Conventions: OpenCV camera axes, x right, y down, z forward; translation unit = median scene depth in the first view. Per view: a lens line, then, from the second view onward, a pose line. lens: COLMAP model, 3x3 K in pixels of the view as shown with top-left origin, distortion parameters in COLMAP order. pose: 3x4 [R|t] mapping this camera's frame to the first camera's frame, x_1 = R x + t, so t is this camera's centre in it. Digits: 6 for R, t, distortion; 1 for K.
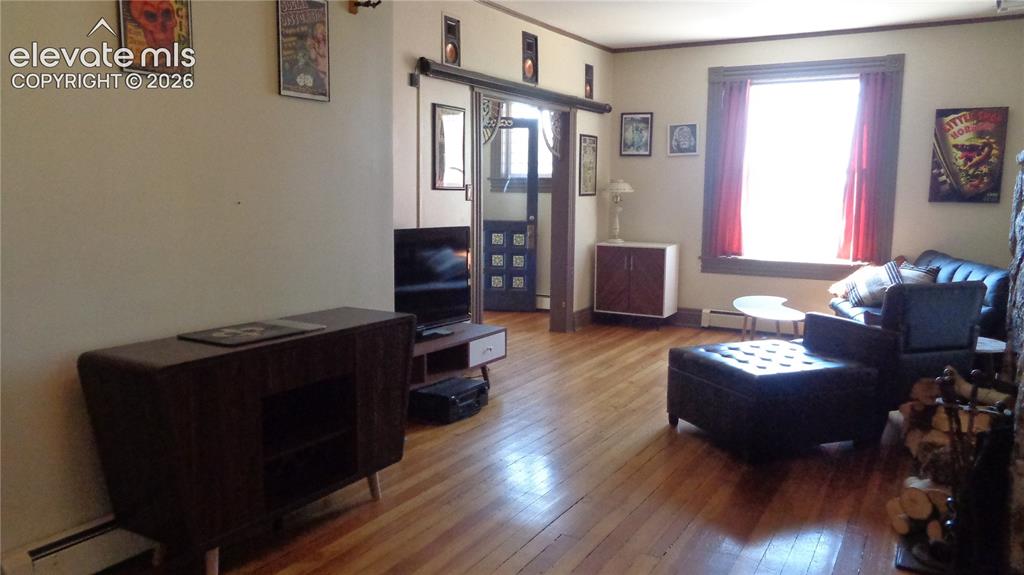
lens RADIAL K [[788.2, 0, 515.2], [0, 788.2, 285.2], [0, 0, 1]] dist [0.034653, 0.004816]
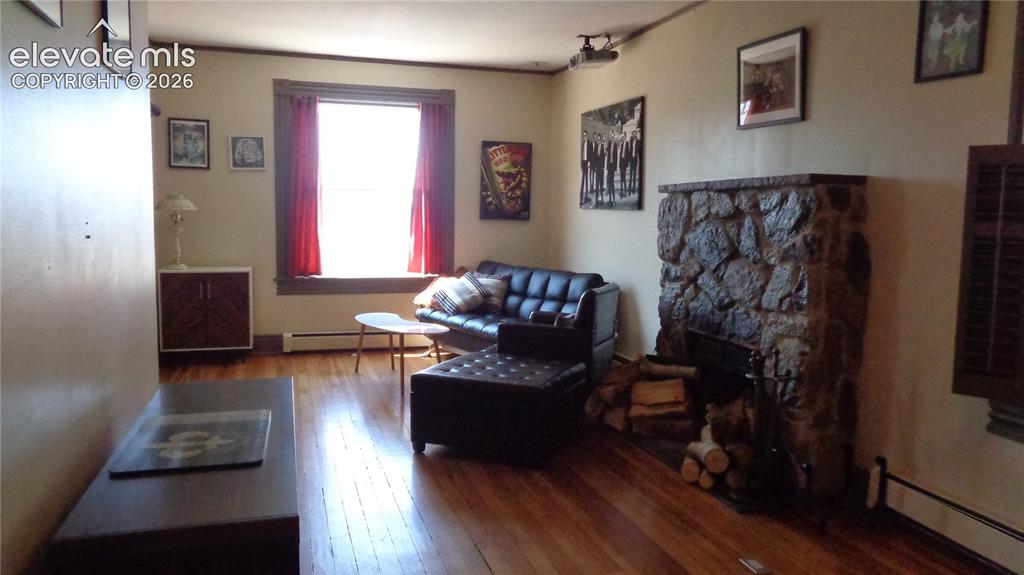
lens RADIAL K [[788.2, 0, 513.9], [0, 788.2, 287.7], [0, 0, 1]] dist [0.034653, 0.004816]
pose [[0.697355, -0.070682, 0.713232, -0.268054], [0.082154, 0.996449, 0.018423, -0.021559], [-0.712002, 0.045748, 0.700686, 0.154983]]
